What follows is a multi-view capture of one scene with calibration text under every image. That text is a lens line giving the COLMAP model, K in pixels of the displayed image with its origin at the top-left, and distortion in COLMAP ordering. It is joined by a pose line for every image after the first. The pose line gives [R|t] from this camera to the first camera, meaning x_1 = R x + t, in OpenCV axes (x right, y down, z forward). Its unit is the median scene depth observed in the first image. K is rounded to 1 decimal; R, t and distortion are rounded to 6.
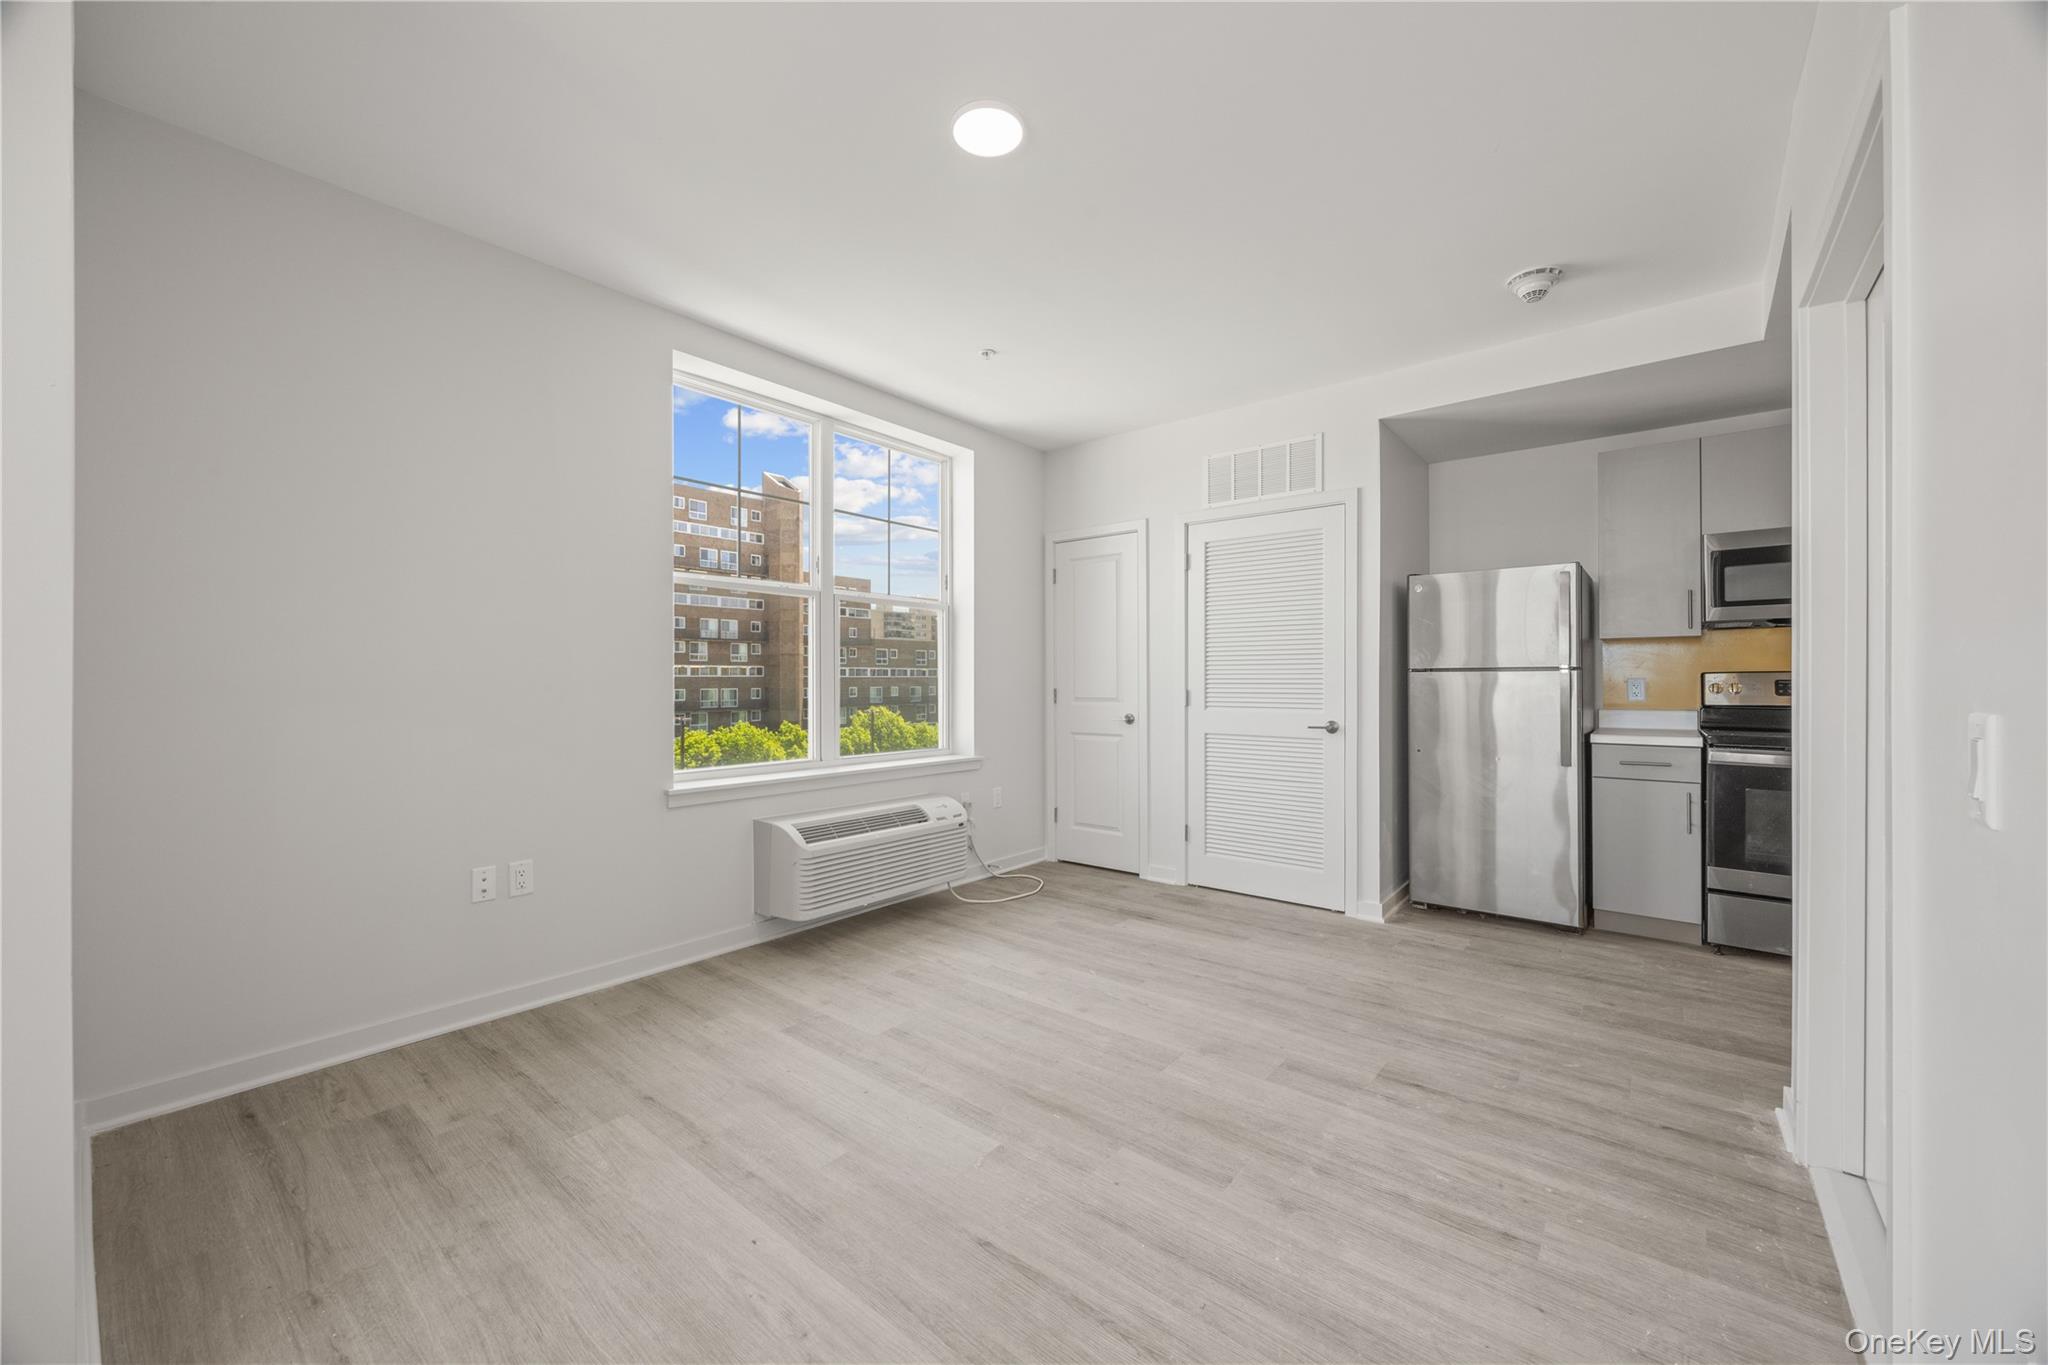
lens RADIAL K [[788.5, 0, 1013.8], [0, 788.5, 681.1], [0, 0, 1]] dist [-0.001590, -0.000048]
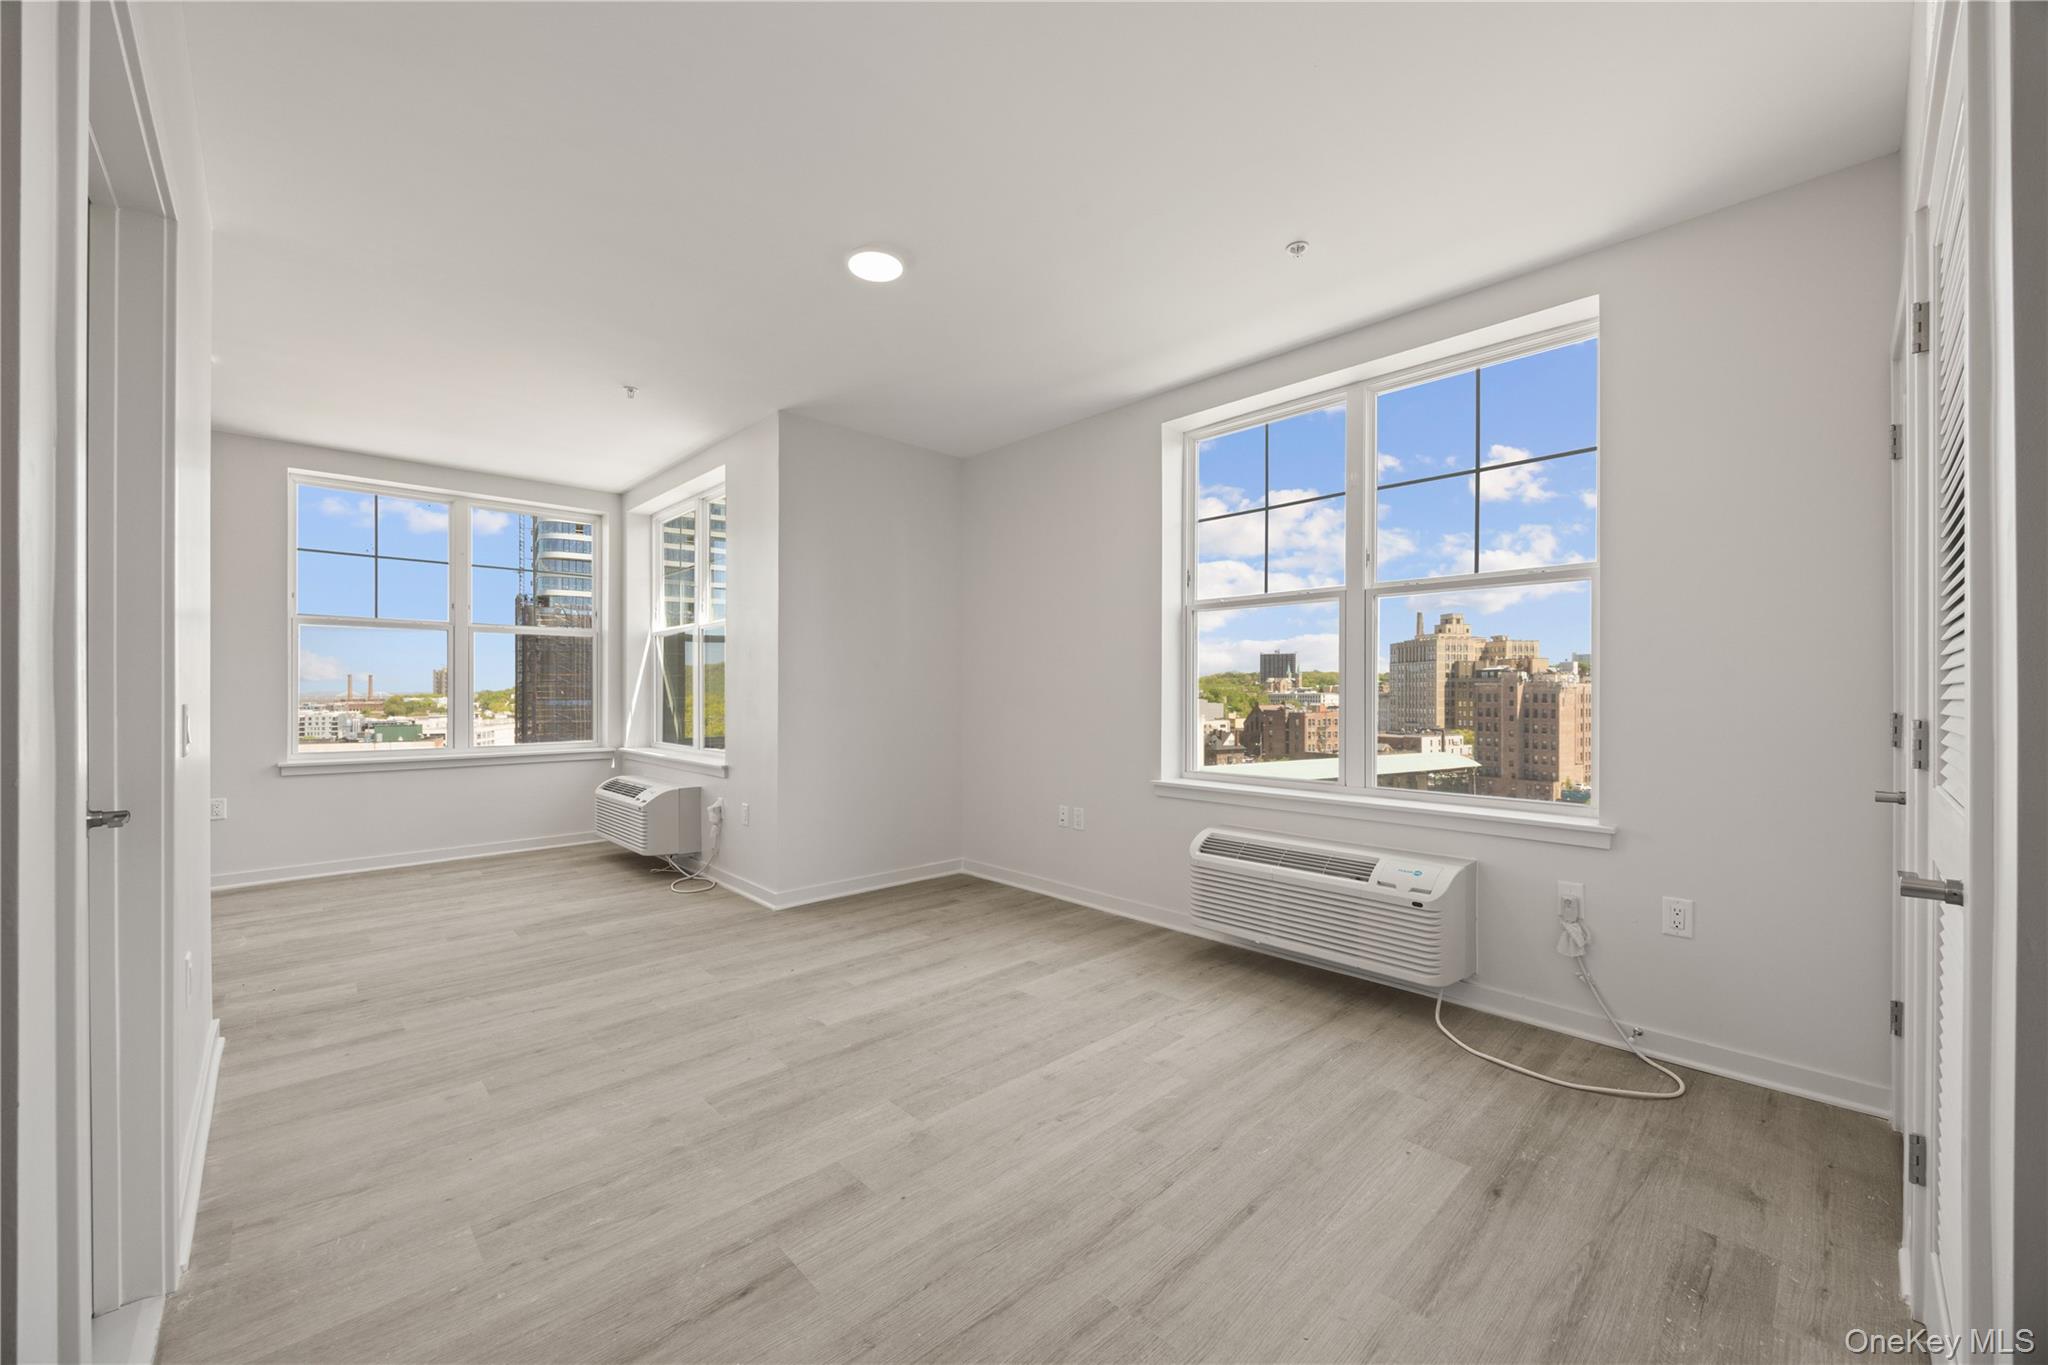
lens RADIAL K [[788.5, 0, 1023.1], [0, 788.5, 695.2], [0, 0, 1]] dist [-0.001590, -0.000048]
pose [[-0.123480, 0.001695, -0.992346, 1.047243], [-0.002867, 0.999994, 0.002065, 0.001314], [0.992343, 0.003100, -0.123474, 1.200680]]
